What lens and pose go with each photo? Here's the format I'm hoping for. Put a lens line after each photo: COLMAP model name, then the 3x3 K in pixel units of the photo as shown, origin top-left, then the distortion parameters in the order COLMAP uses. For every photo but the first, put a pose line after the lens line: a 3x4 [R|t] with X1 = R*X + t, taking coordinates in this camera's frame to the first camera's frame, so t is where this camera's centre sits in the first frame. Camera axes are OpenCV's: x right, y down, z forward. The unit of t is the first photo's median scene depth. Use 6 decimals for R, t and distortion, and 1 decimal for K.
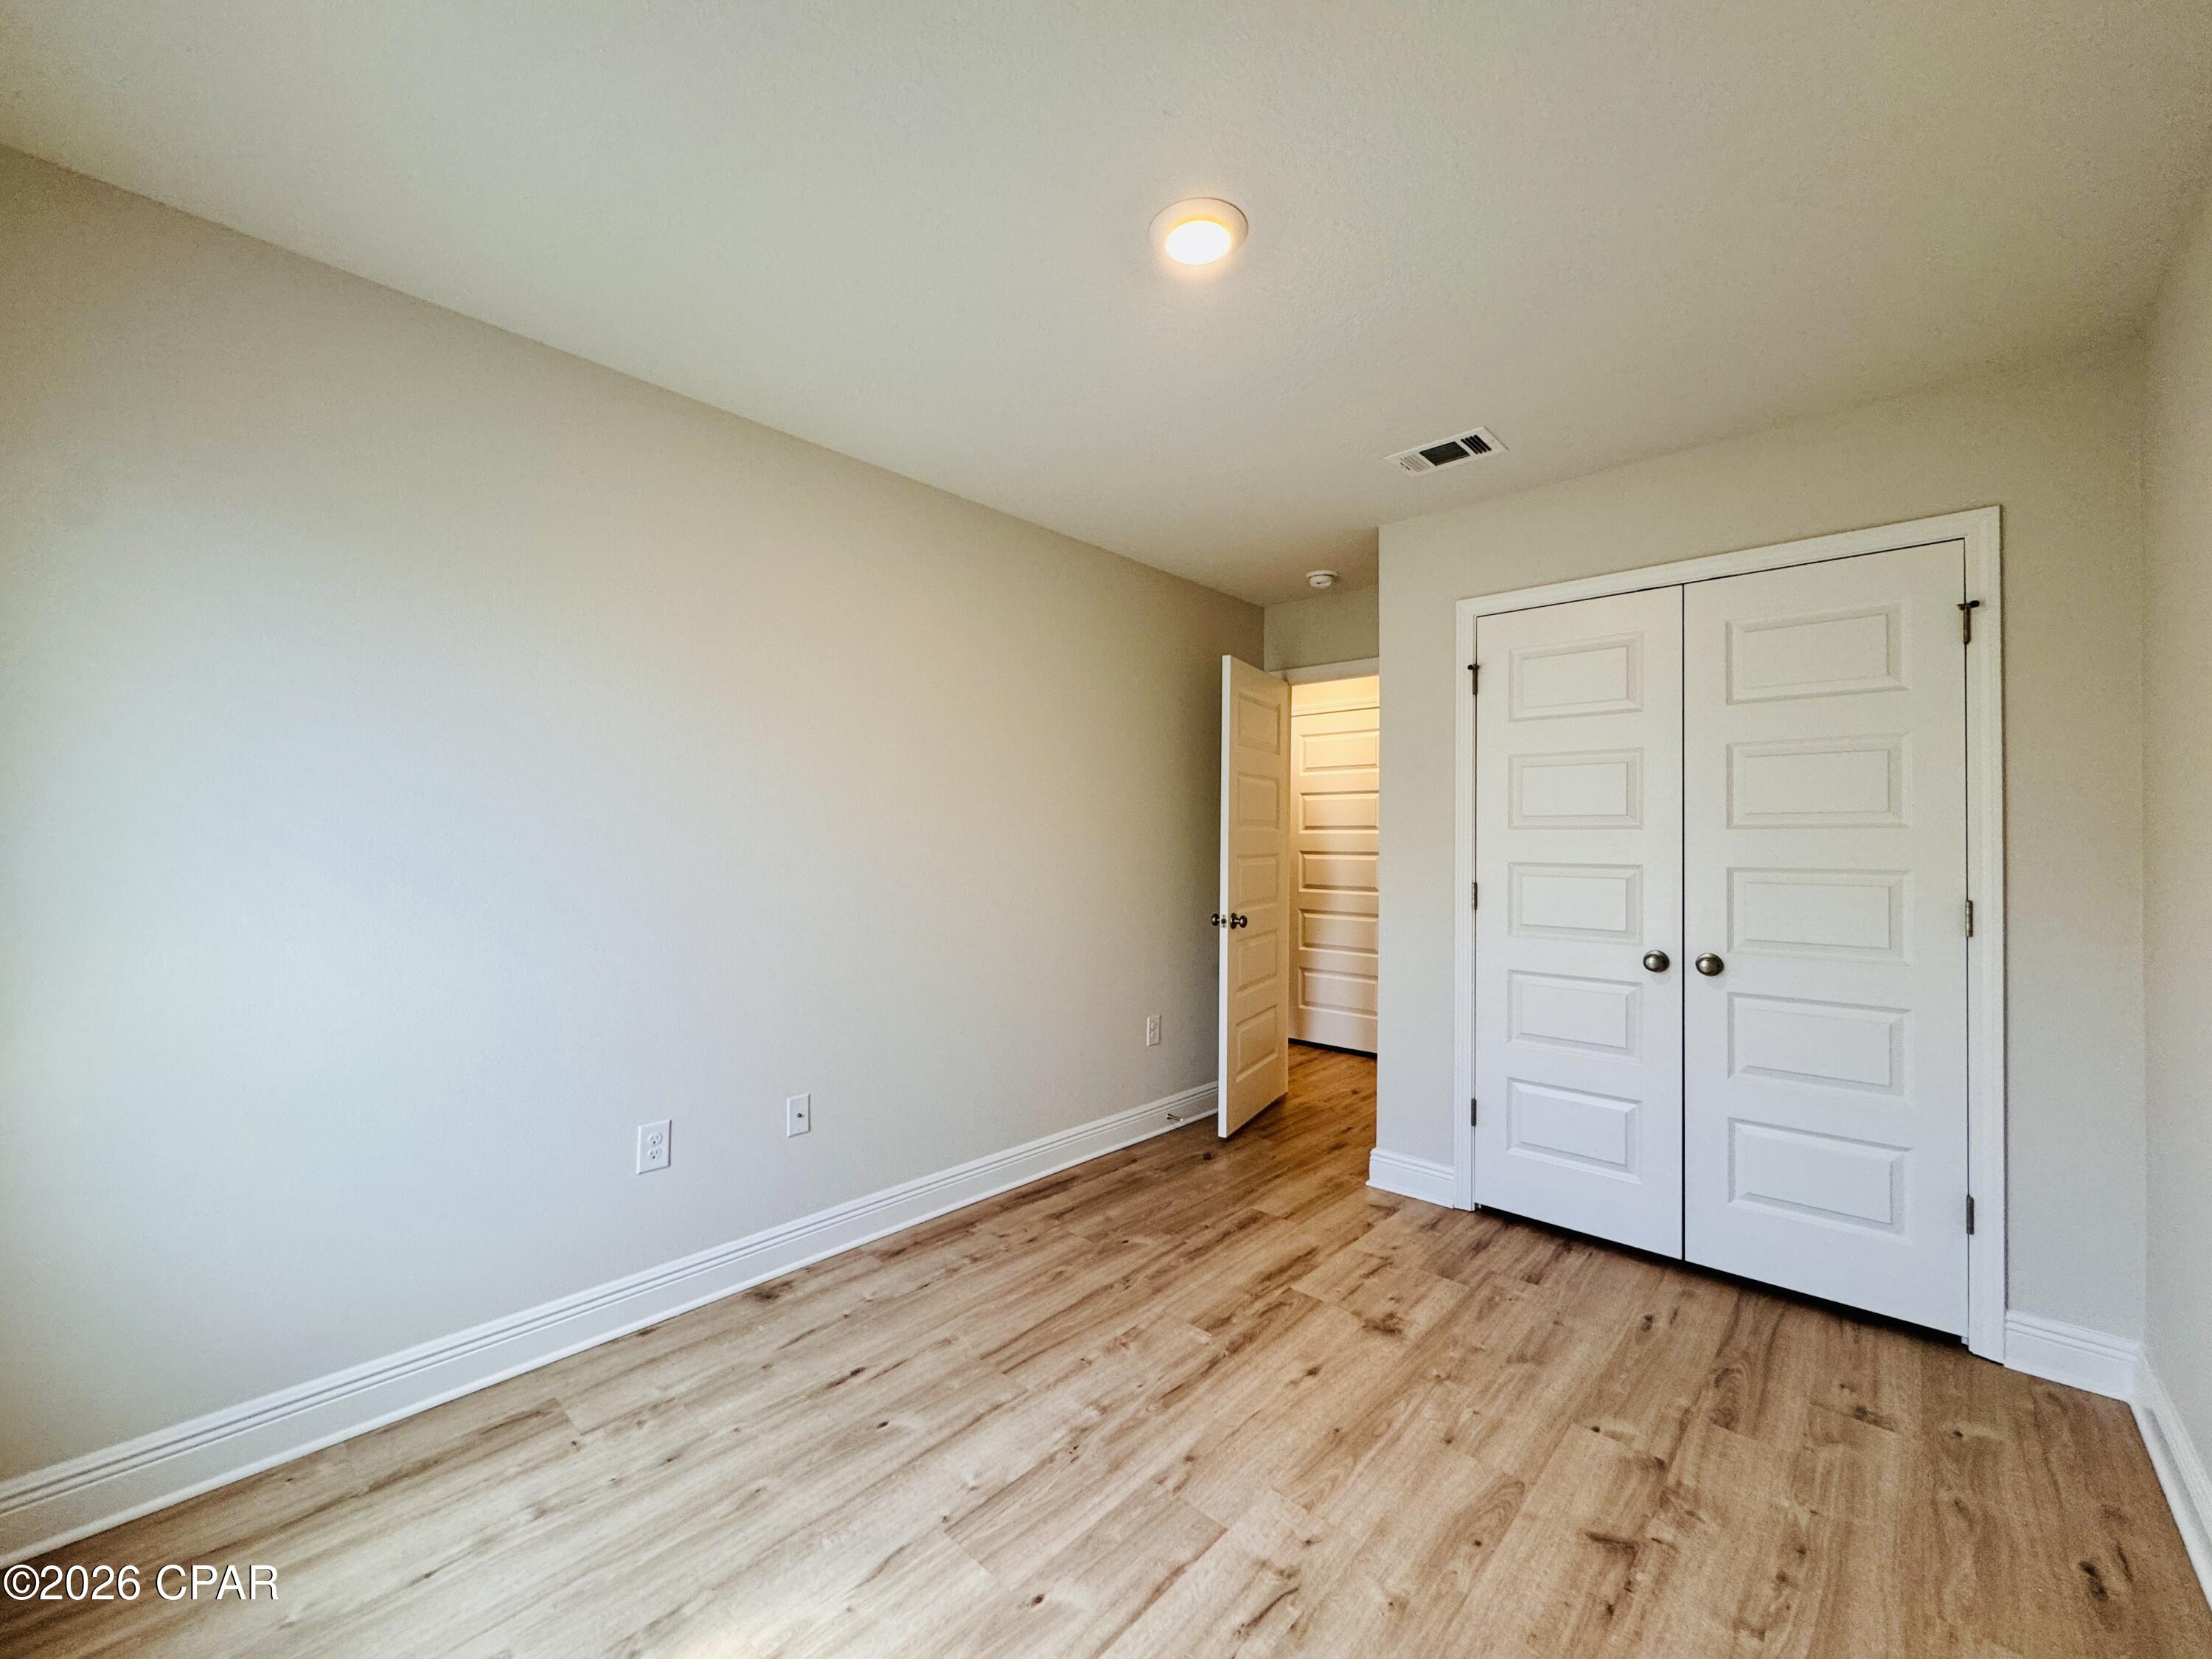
lens RADIAL K [[882.2, 0, 1103.9], [0, 882.2, 828.5], [0, 0, 1]] dist [0.000317, -0.001155]
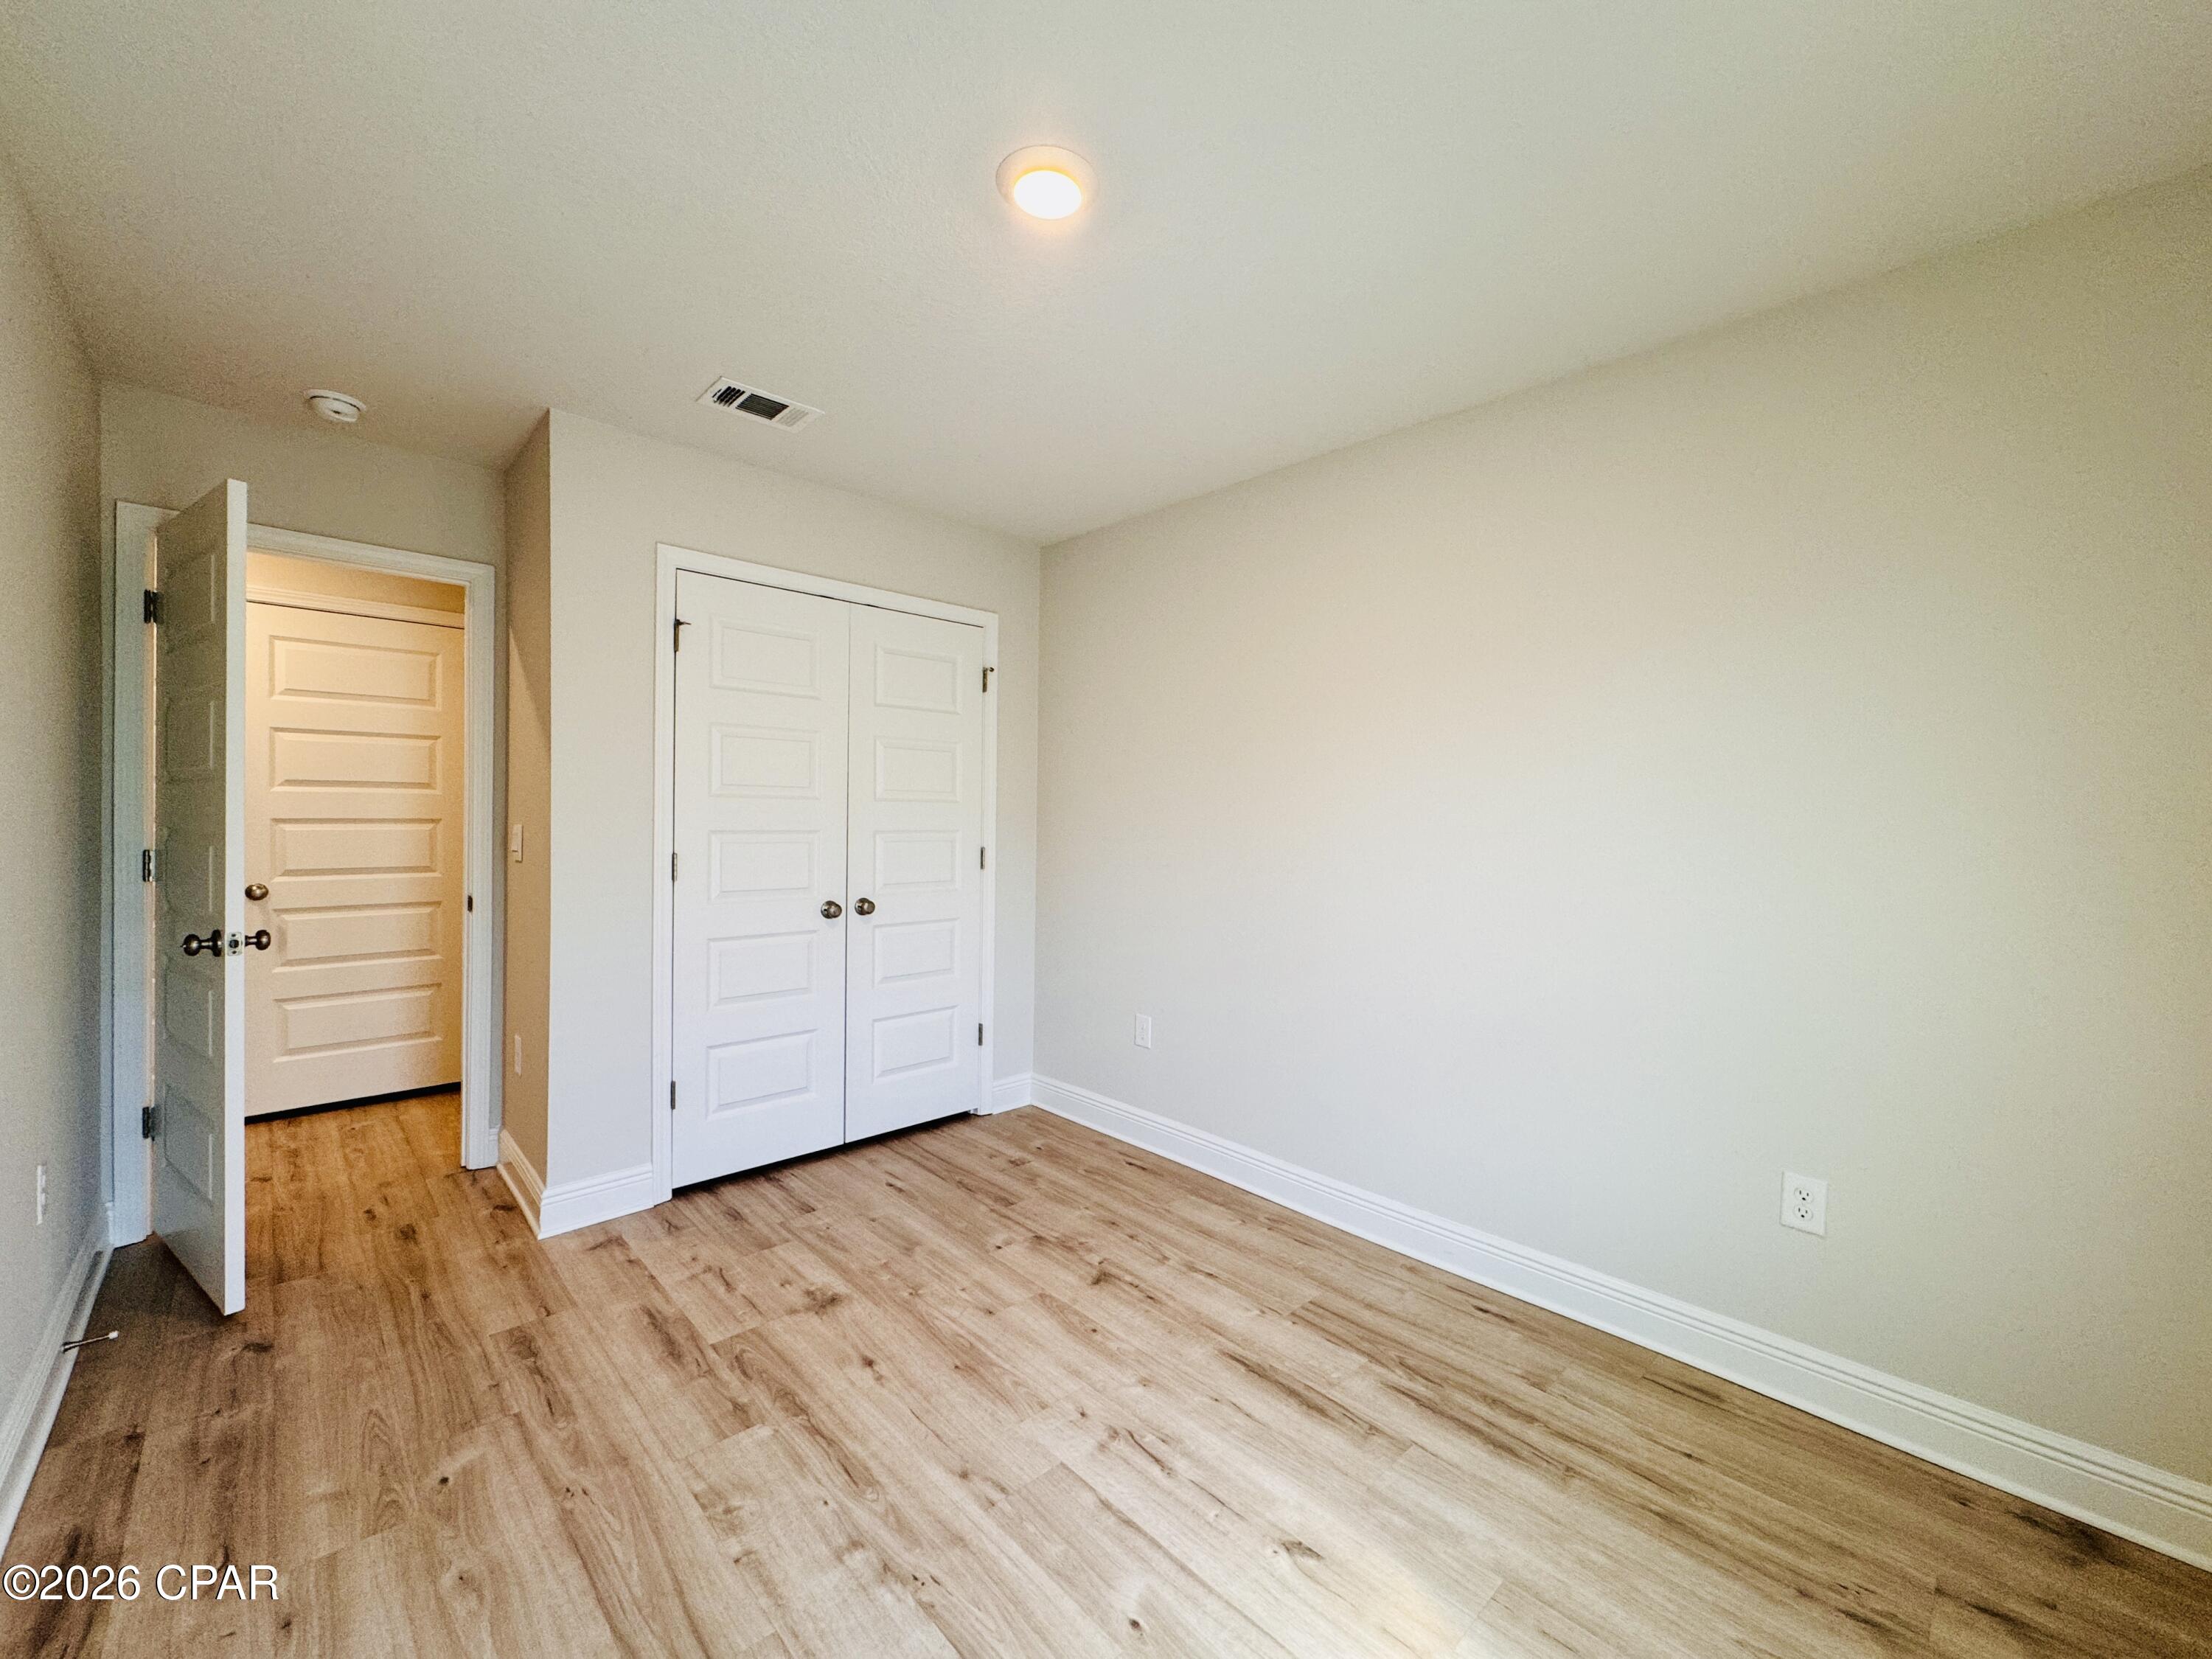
lens RADIAL K [[882.2, 0, 1104.1], [0, 882.2, 827.9], [0, 0, 1]] dist [0.000317, -0.001155]
pose [[0.067072, -0.021756, 0.997511, -0.671396], [-0.028792, 0.999304, 0.023731, -0.000670], [-0.997333, -0.030312, 0.066399, 0.667579]]
